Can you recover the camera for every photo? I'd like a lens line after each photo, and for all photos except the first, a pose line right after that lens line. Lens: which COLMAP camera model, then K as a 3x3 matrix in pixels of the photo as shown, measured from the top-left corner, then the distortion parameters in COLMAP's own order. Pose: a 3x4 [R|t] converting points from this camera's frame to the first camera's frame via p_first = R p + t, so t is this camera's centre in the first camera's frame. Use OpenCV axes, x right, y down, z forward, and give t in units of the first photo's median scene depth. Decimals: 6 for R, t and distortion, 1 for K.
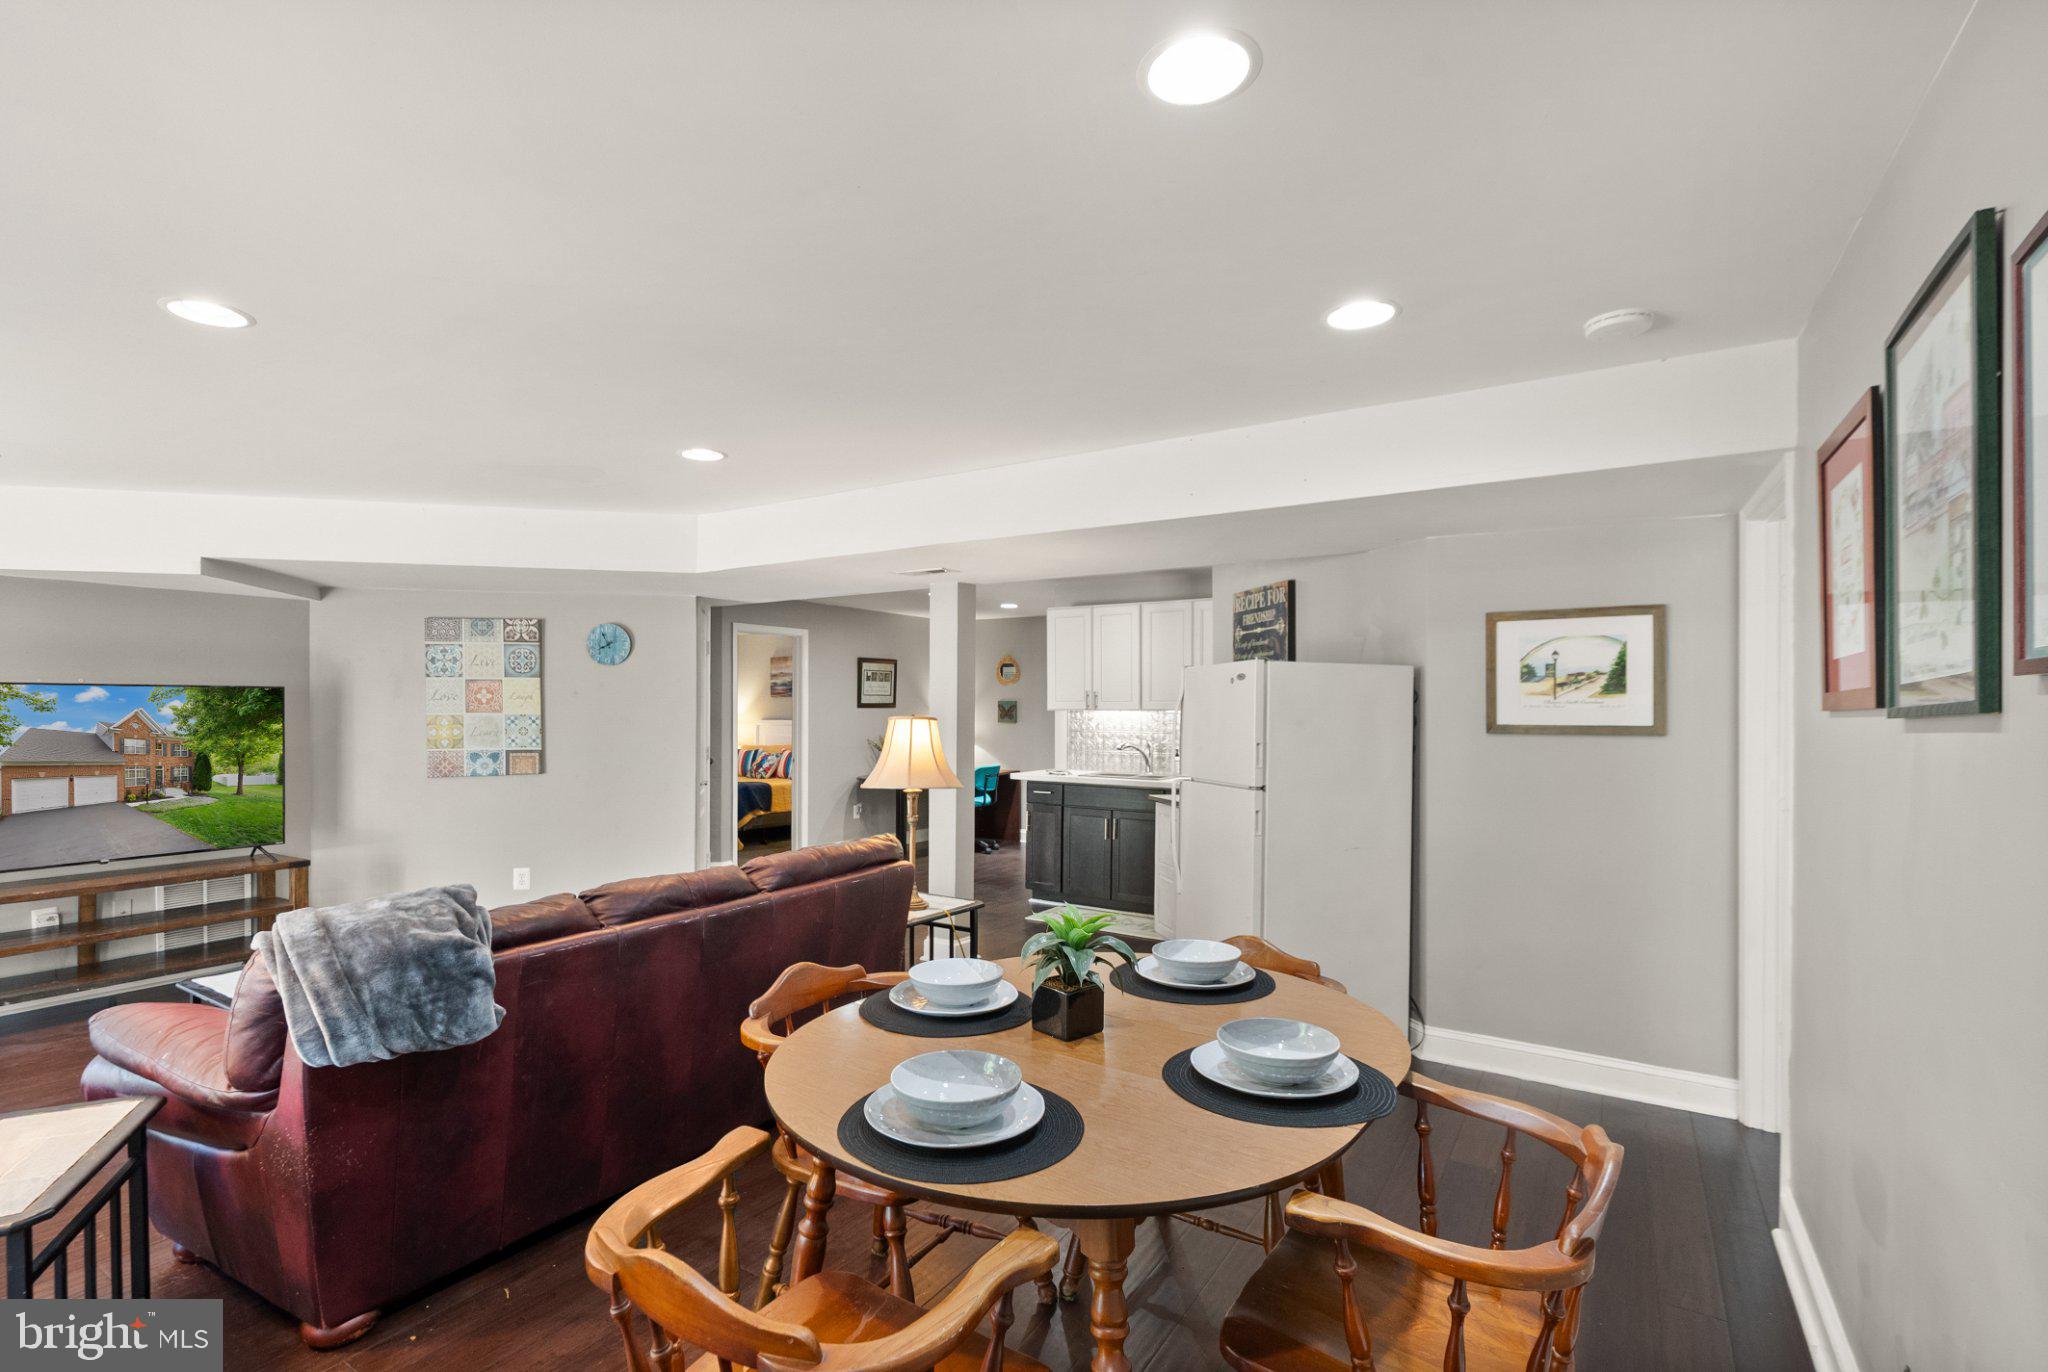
lens RADIAL K [[953.9, 0, 1029.6], [0, 953.9, 706.9], [0, 0, 1]] dist [0.000709, 0.000218]
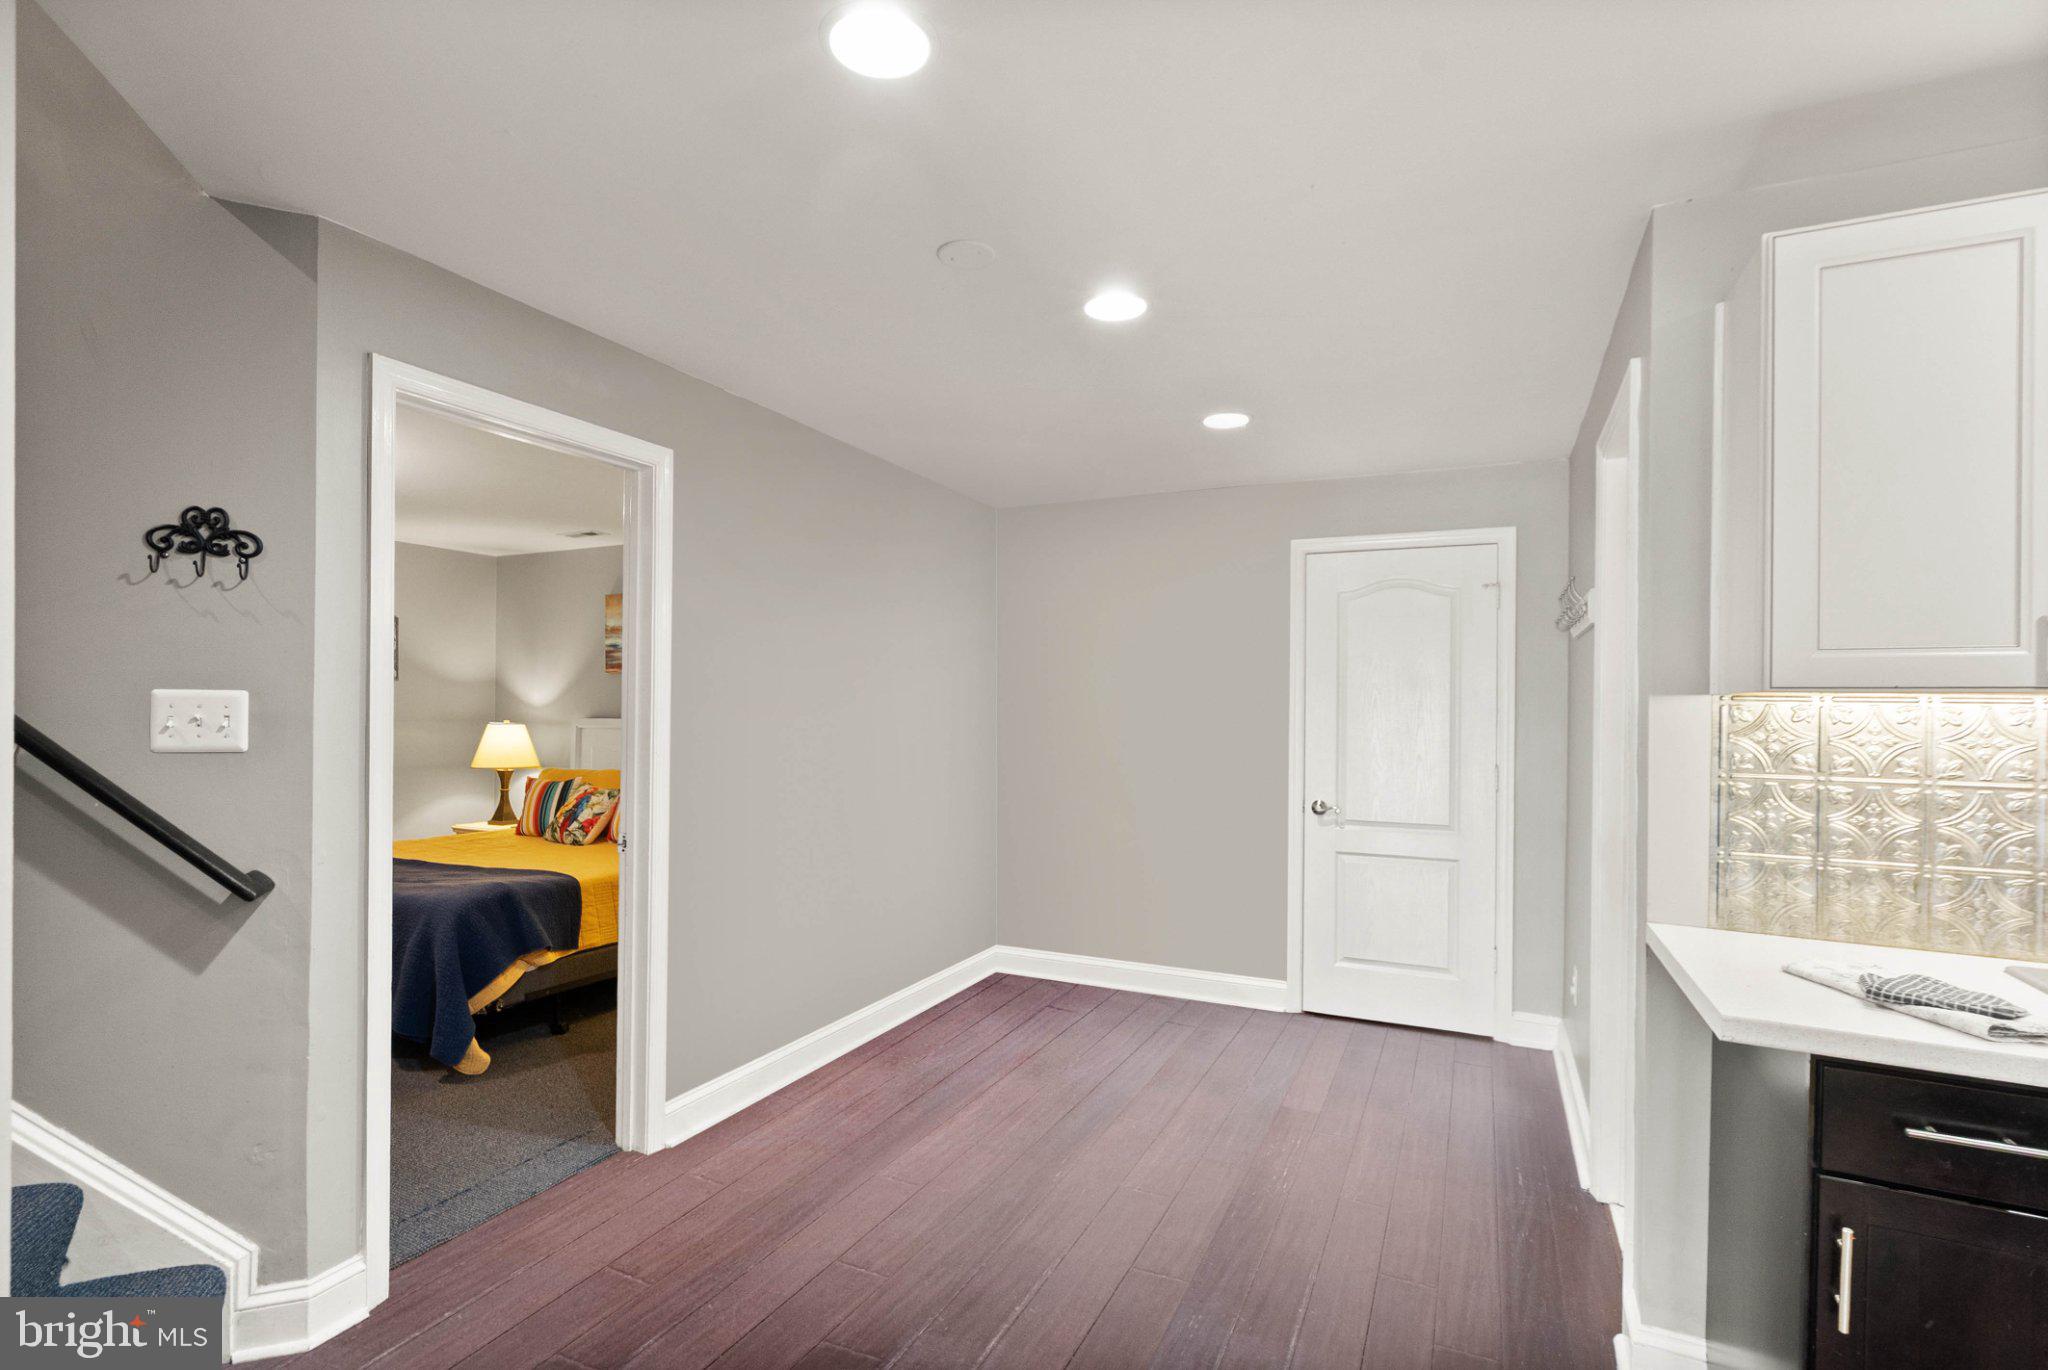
lens RADIAL K [[953.9, 0, 1015.2], [0, 953.9, 697.9], [0, 0, 1]] dist [0.000709, 0.000218]
pose [[0.994864, 0.015141, 0.100082, -0.231026], [-0.014140, 0.999843, -0.010698, 0.010755], [-0.100228, 0.009228, 0.994922, 1.037502]]
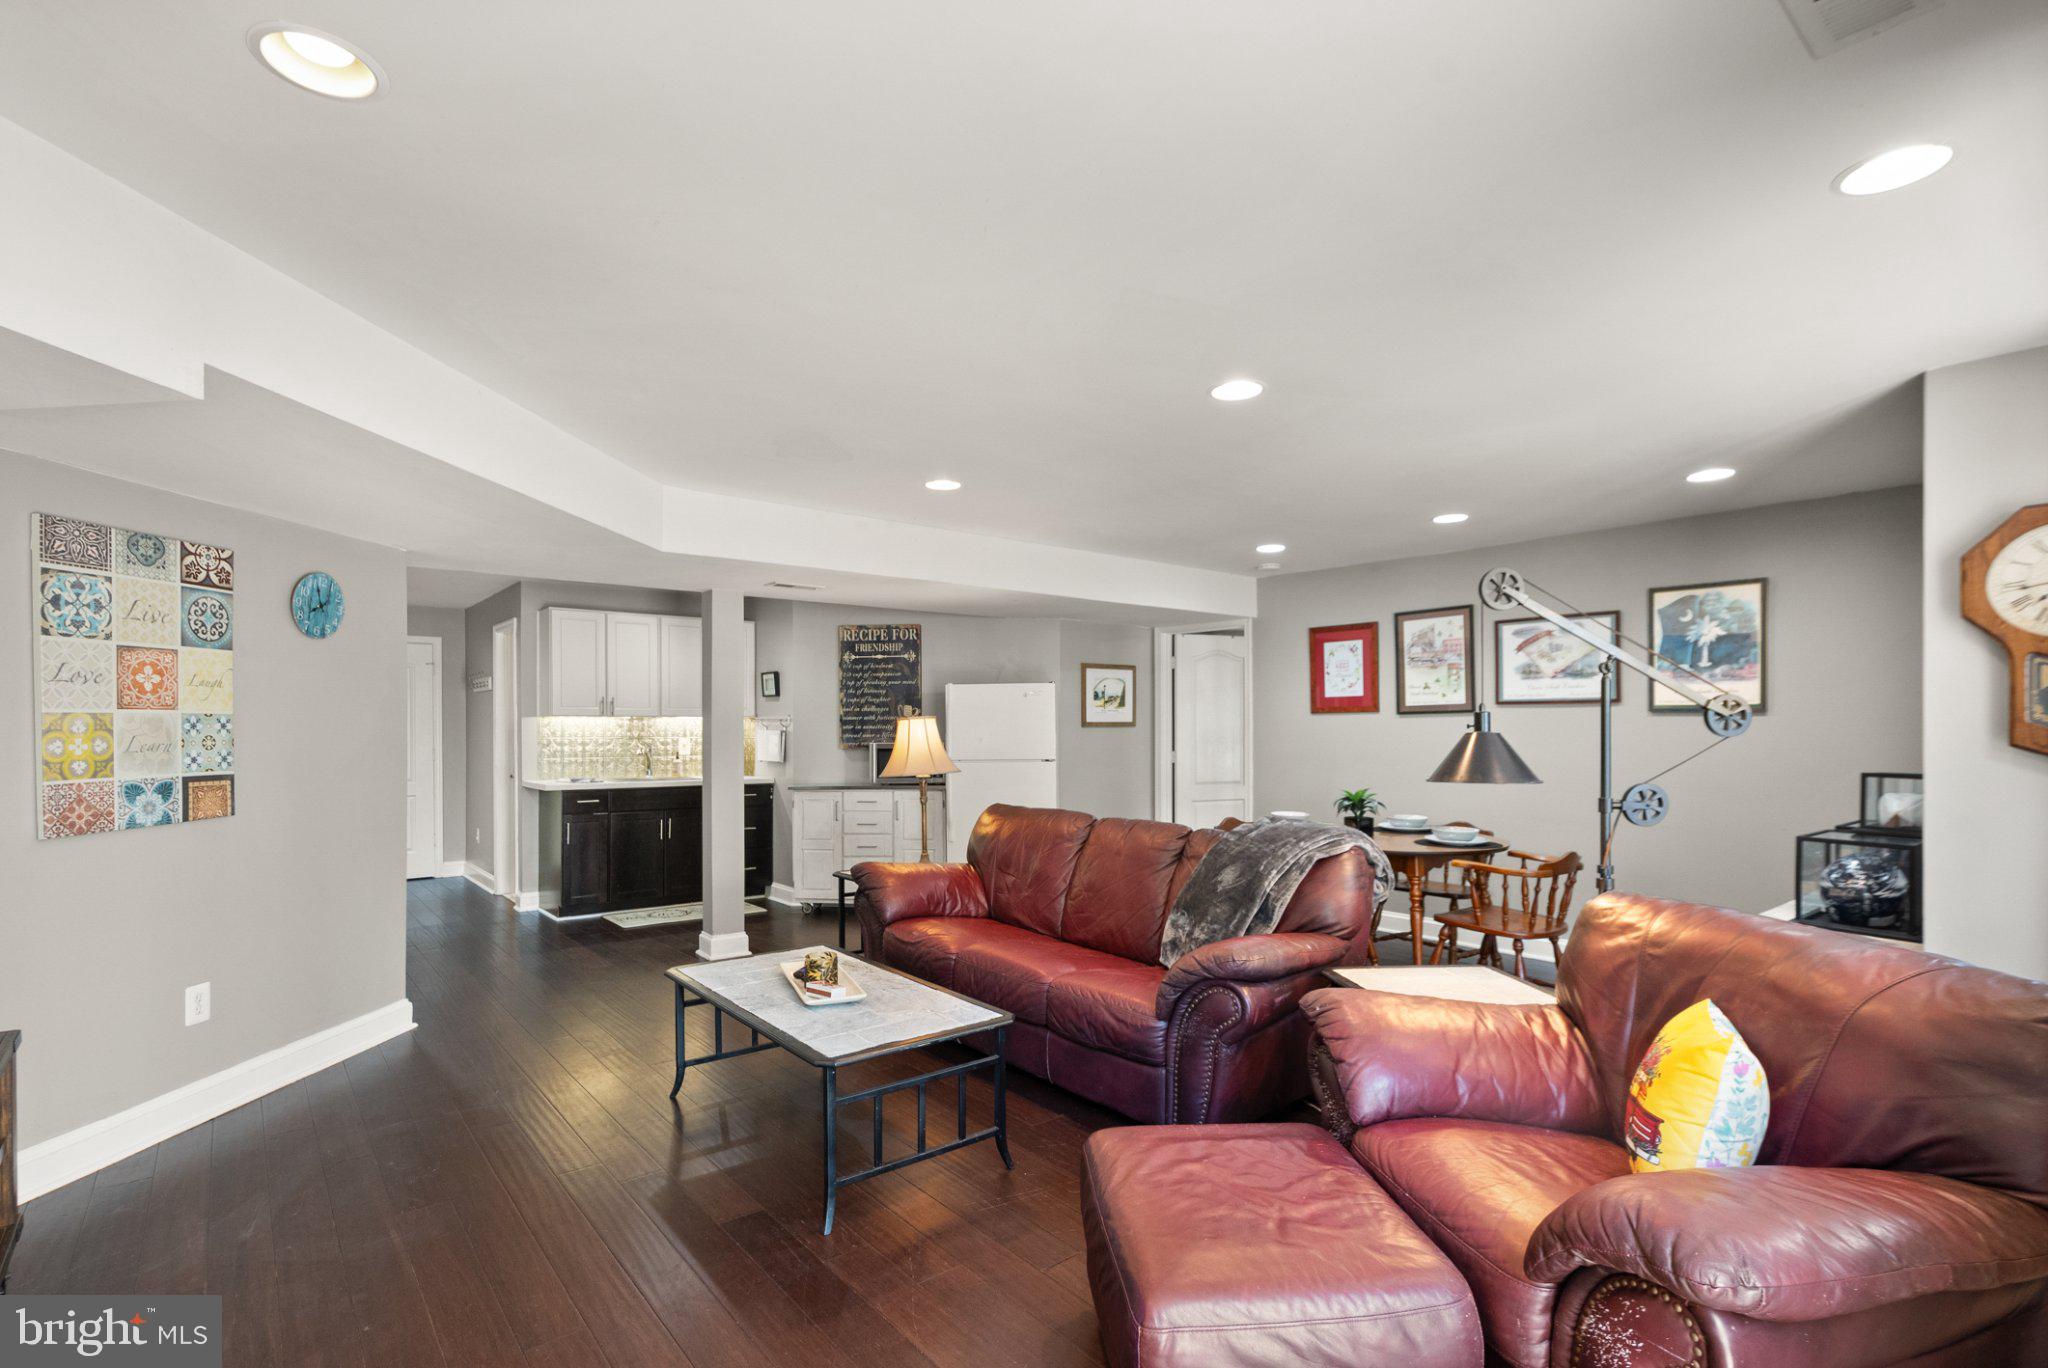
lens RADIAL K [[953.9, 0, 1023.4], [0, 953.9, 721.9], [0, 0, 1]] dist [0.000709, 0.000218]
pose [[0.313670, 0.003239, 0.949526, -0.929300], [0.004892, 0.999975, -0.005027, 0.018297], [-0.949519, 0.006222, 0.313647, 0.361121]]
